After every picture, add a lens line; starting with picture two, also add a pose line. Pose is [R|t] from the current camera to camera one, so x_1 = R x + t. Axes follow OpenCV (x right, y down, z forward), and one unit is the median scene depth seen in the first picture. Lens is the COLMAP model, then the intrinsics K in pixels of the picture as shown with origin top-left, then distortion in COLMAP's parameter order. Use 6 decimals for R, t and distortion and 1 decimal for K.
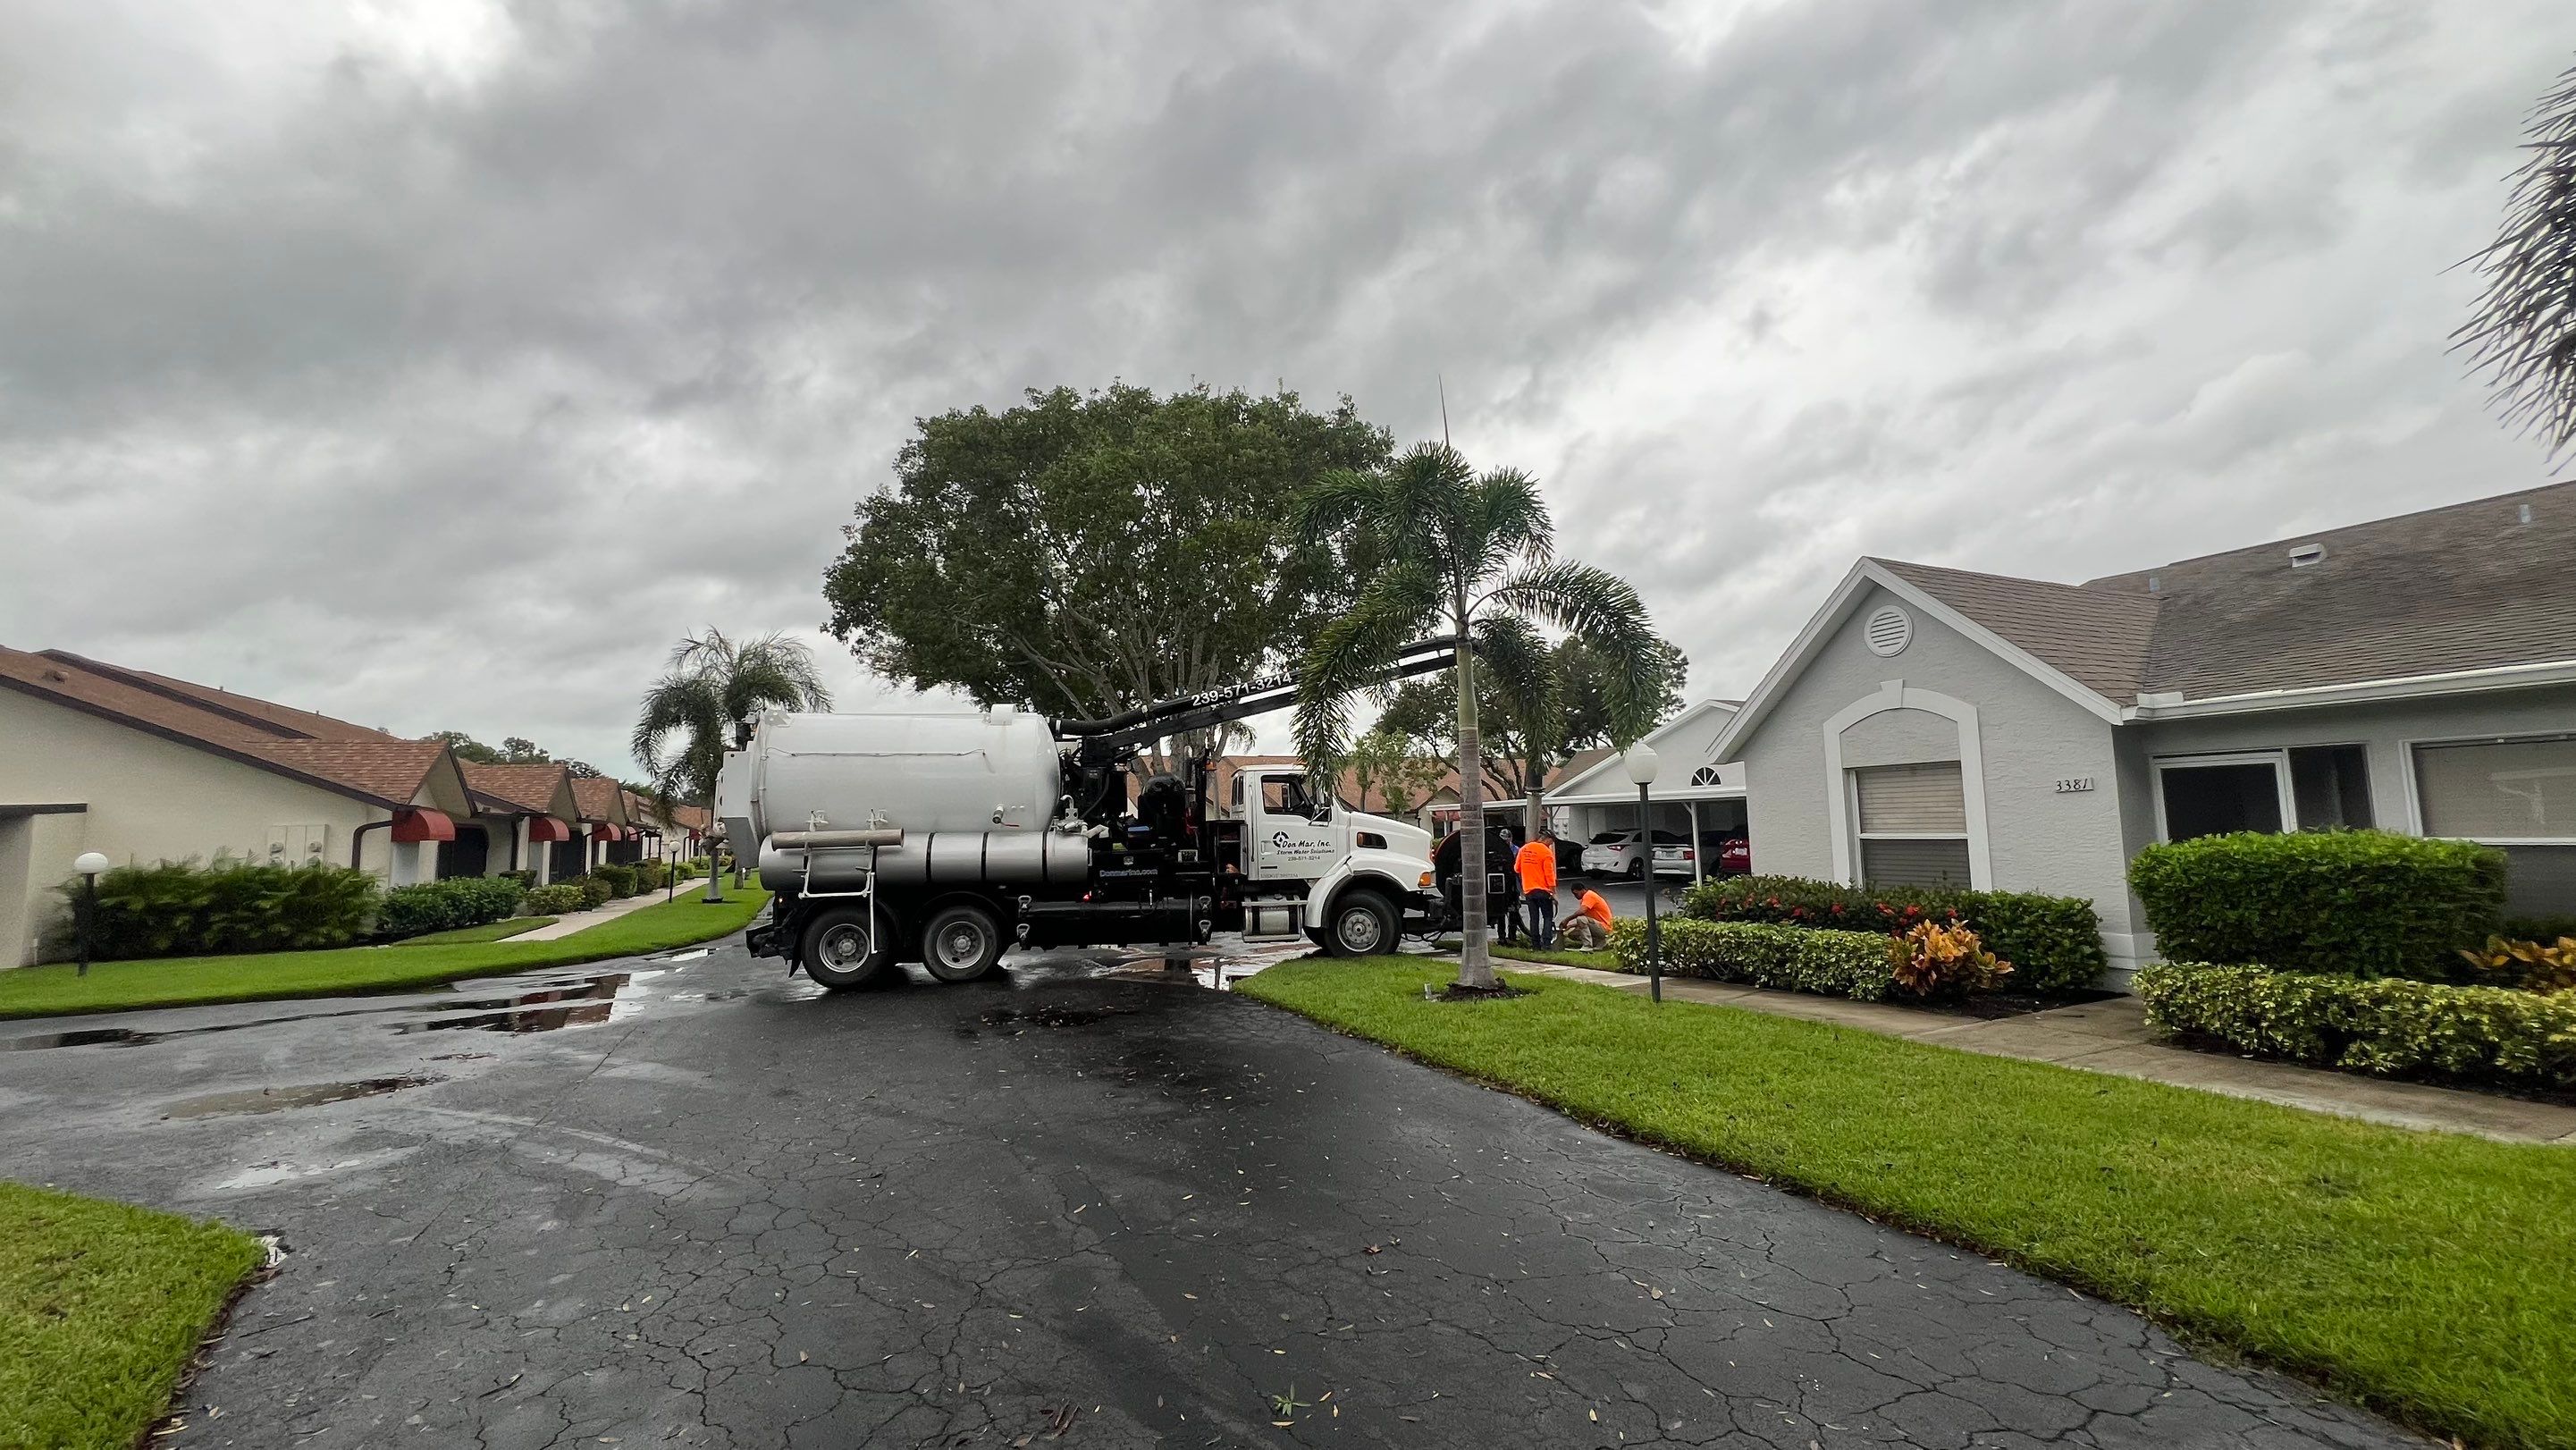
lens RADIAL K [[1033.1, 0, 1273.5], [0, 1033.1, 723.9], [0, 0, 1]] dist [-0.001906, 0.000142]
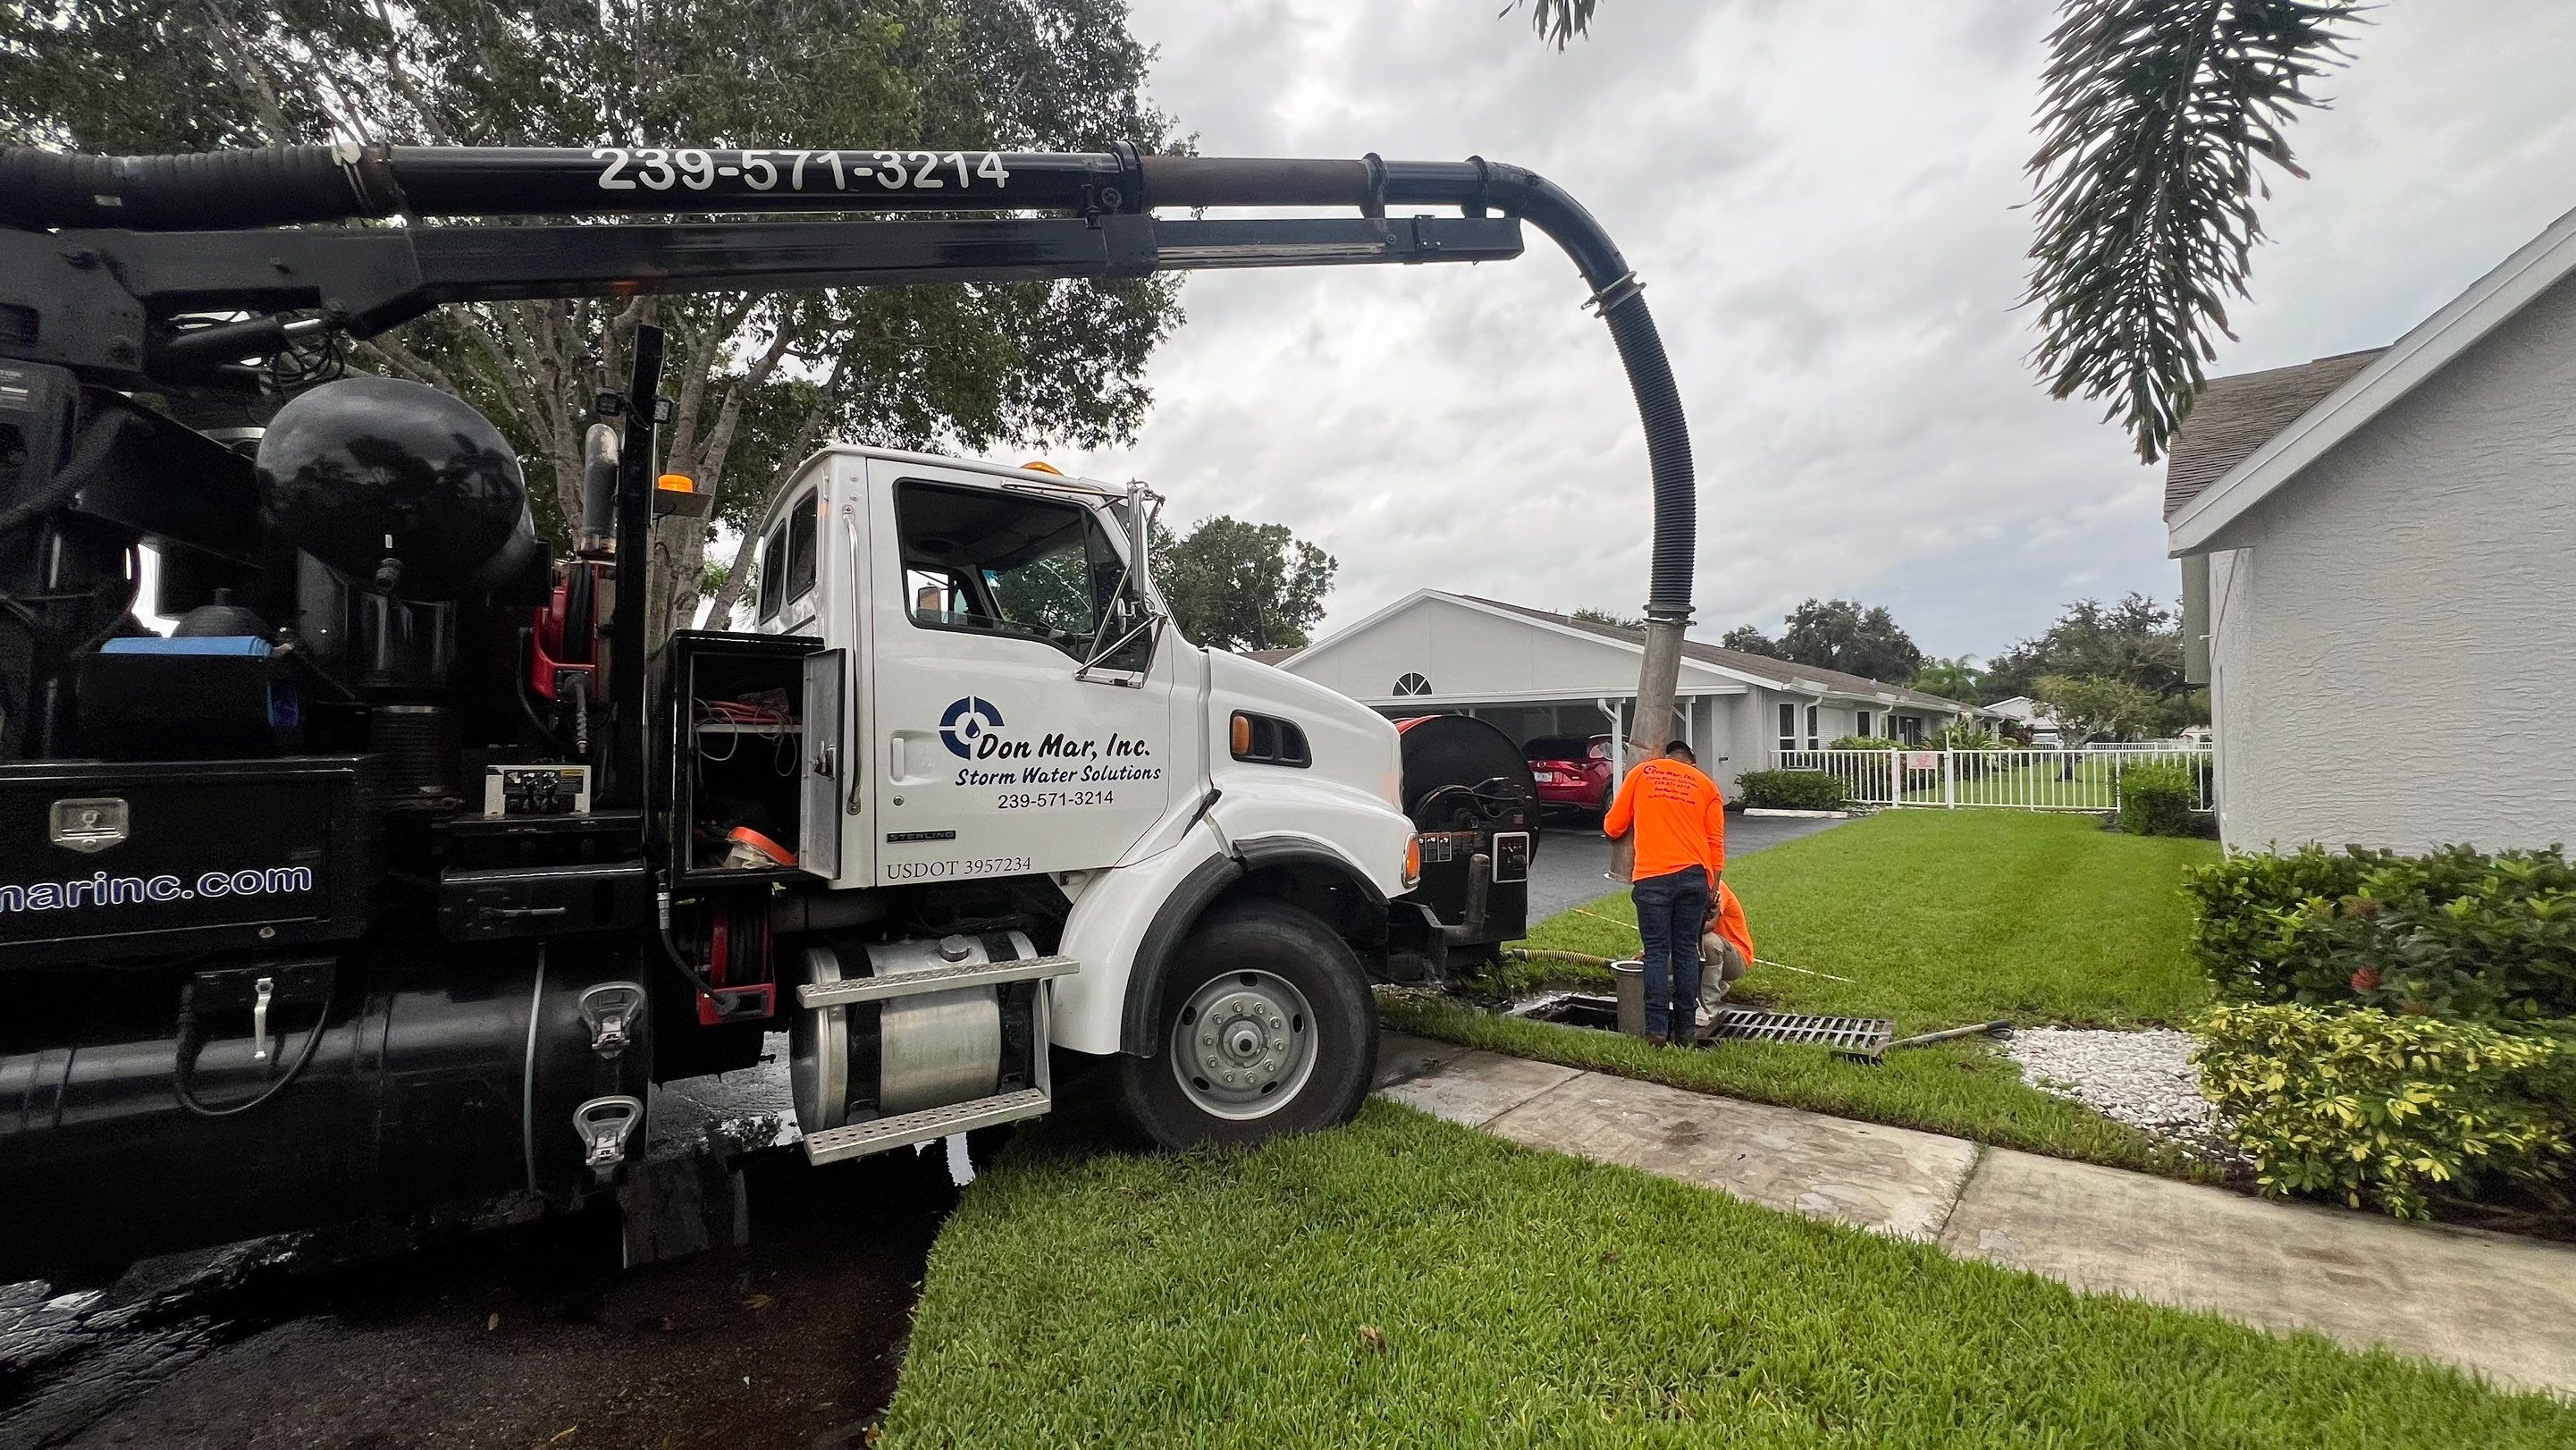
lens RADIAL K [[1025.1, 0, 1277.9], [0, 1025.1, 725.0], [0, 0, 1]] dist [-0.001890, -0.000320]
pose [[0.921674, 0.019372, 0.387481, -0.021760], [-0.046867, 0.996998, 0.061633, 0.091711], [-0.385124, -0.074966, 0.919815, 0.735739]]
